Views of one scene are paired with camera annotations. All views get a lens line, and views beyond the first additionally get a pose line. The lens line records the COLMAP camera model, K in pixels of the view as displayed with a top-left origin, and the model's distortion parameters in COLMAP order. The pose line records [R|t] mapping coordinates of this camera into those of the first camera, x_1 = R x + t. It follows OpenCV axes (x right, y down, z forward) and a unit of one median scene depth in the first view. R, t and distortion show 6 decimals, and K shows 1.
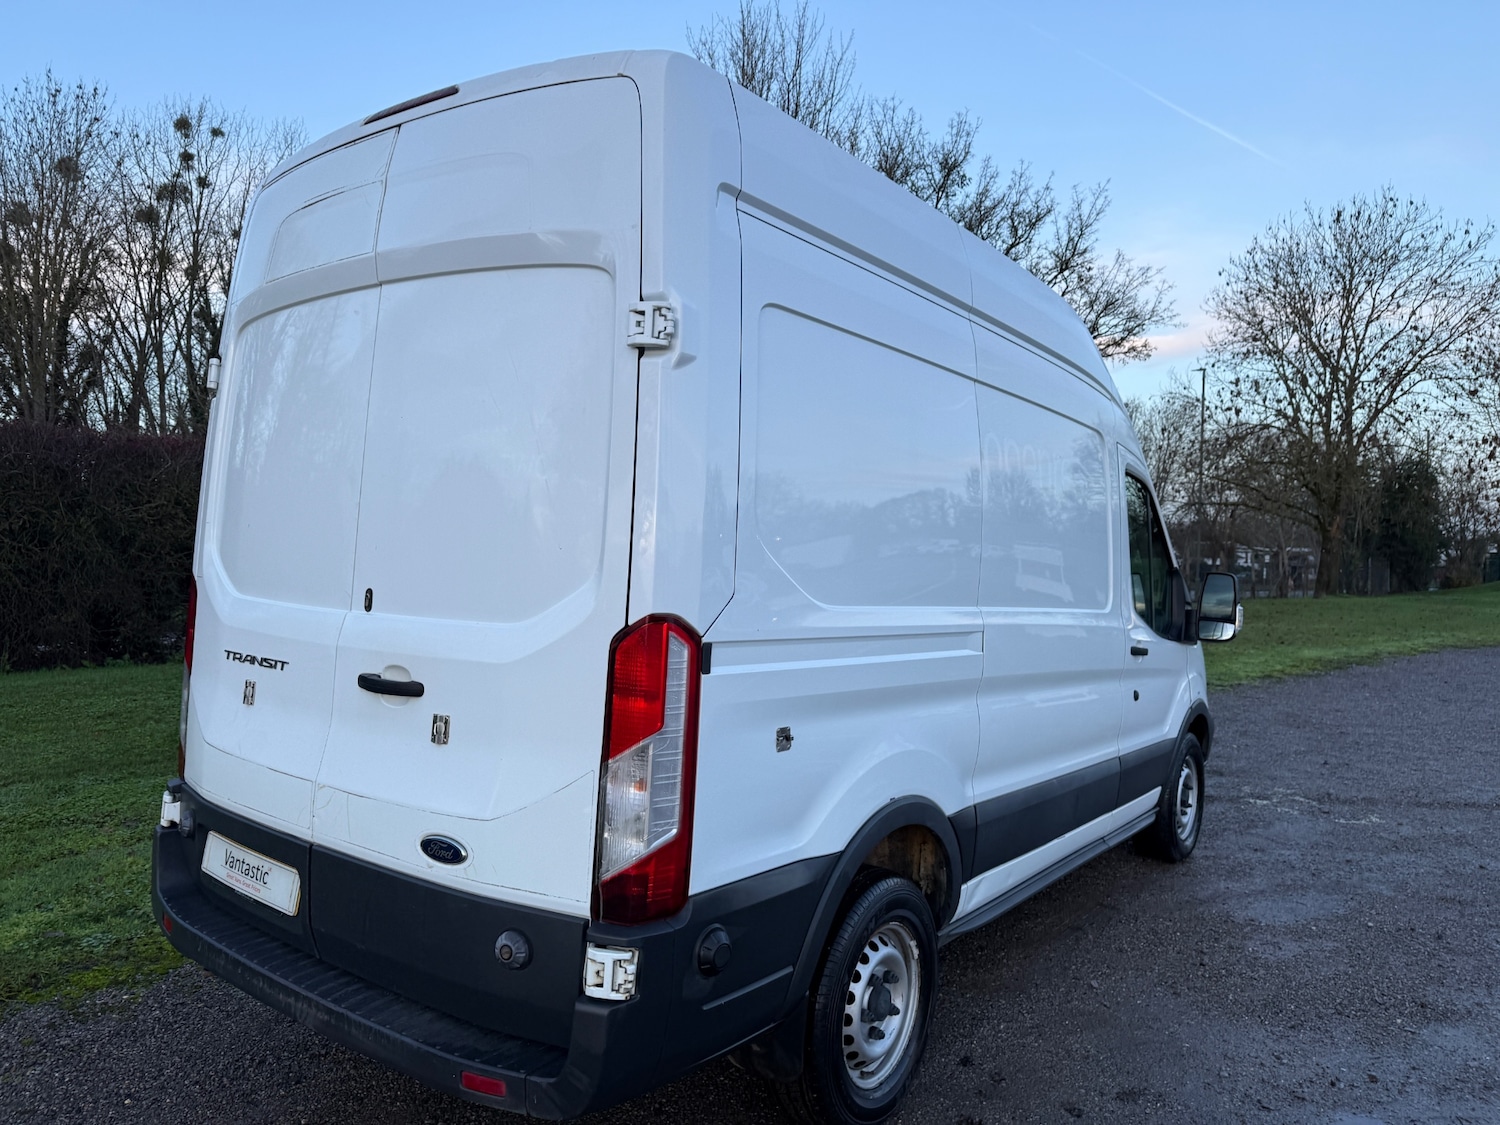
lens RADIAL K [[1066.0, 0, 743.4], [0, 1066.0, 556.8], [0, 0, 1]] dist [0.029495, -0.029981]
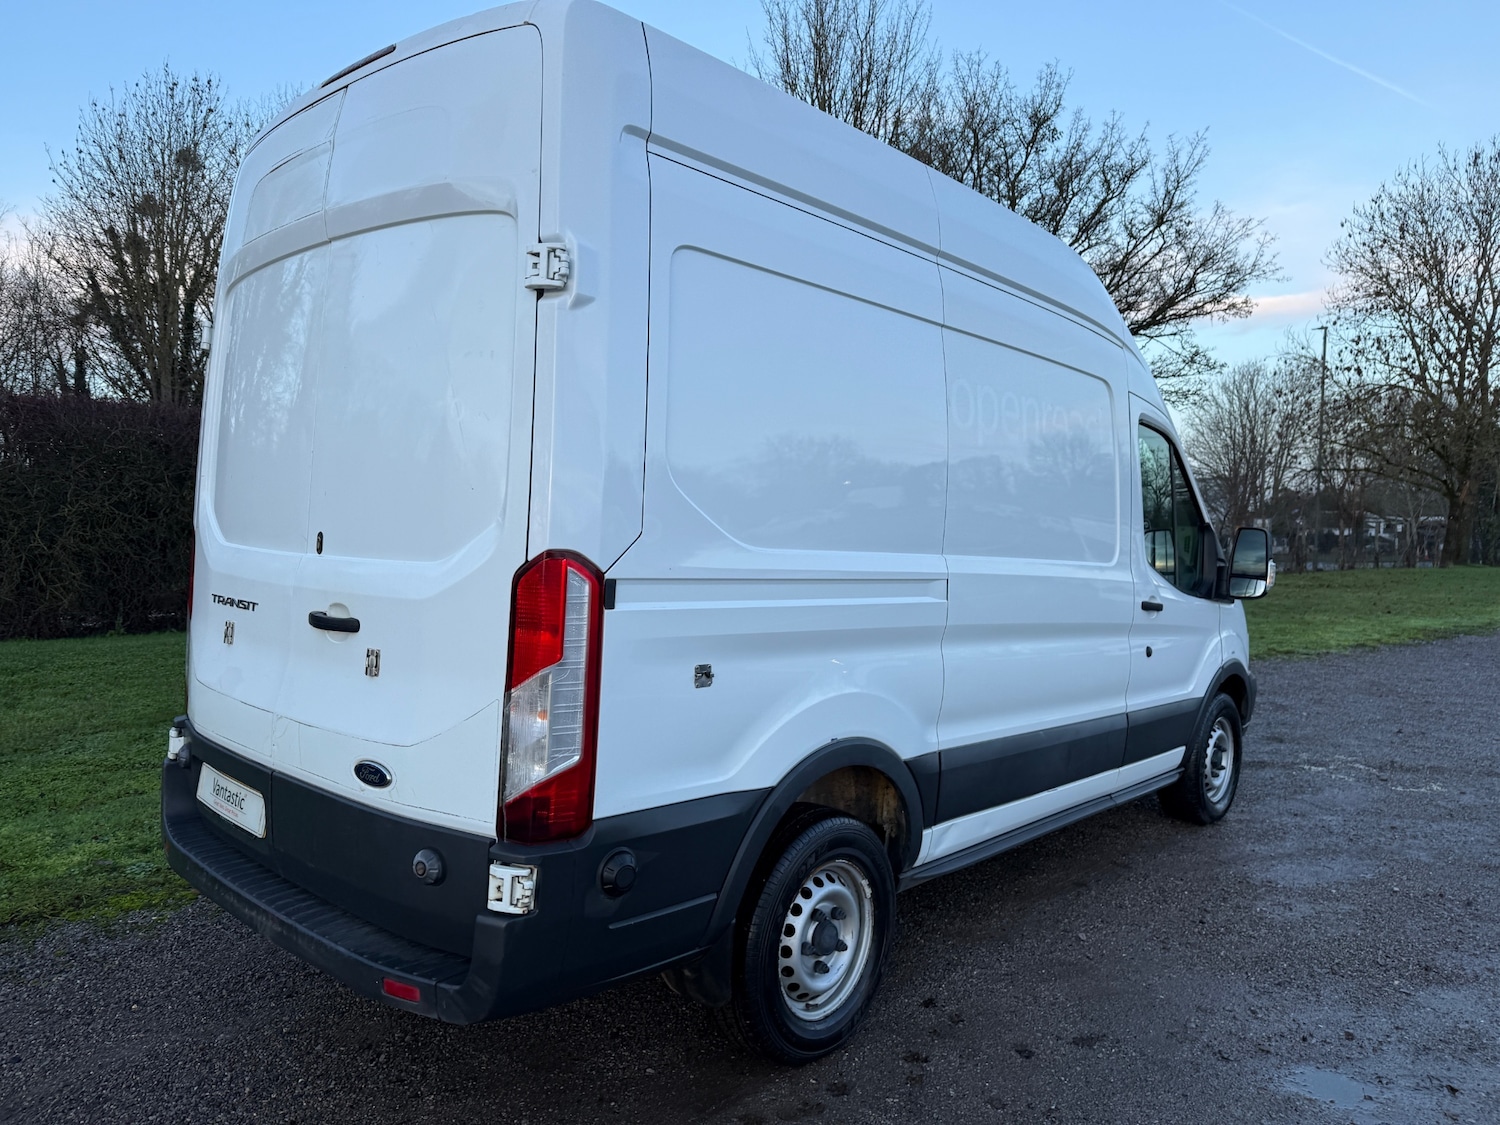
lens RADIAL K [[1066.0, 0, 744.9], [0, 1066.0, 567.1], [0, 0, 1]] dist [0.029495, -0.029981]
pose [[0.995323, -0.001875, -0.096585, 0.127654], [0.005174, 0.999411, 0.033913, 0.023248], [0.096465, -0.034254, 0.994747, -0.008444]]
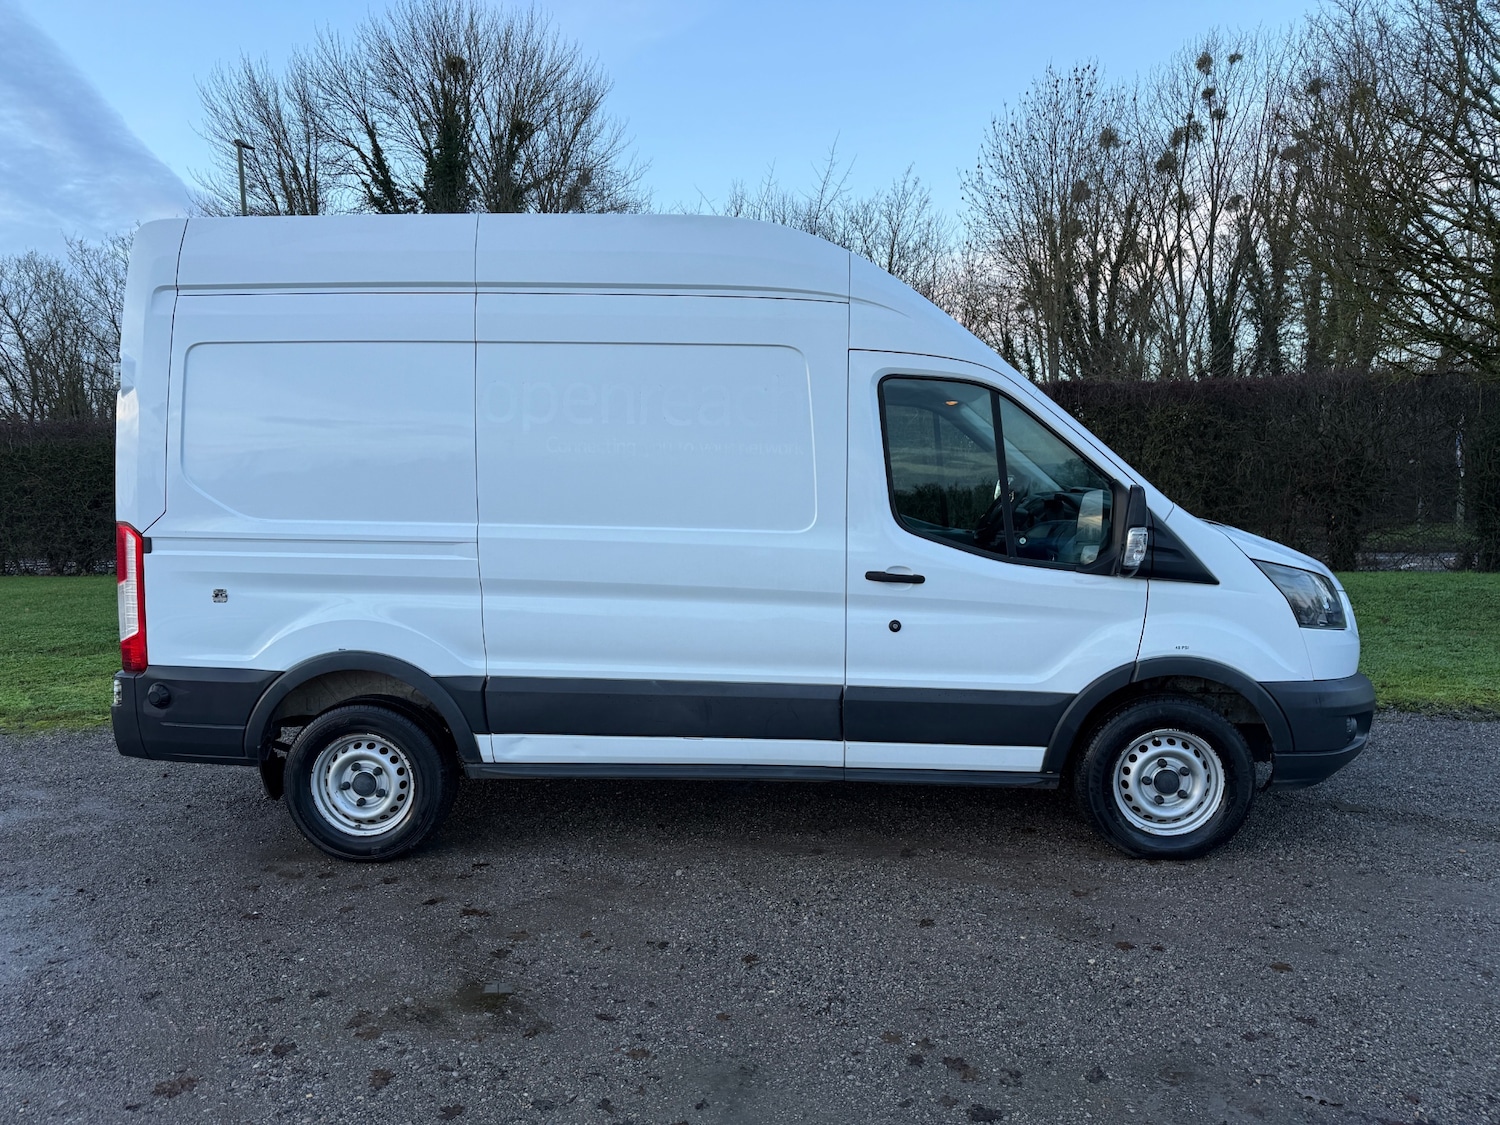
lens RADIAL K [[1066.0, 0, 756.3], [0, 1066.0, 568.4], [0, 0, 1]] dist [0.029495, -0.029981]
pose [[0.550441, 0.042425, -0.833796, 1.422132], [0.025420, 0.997393, 0.067531, 0.022899], [0.834487, -0.058367, 0.547927, 0.559051]]
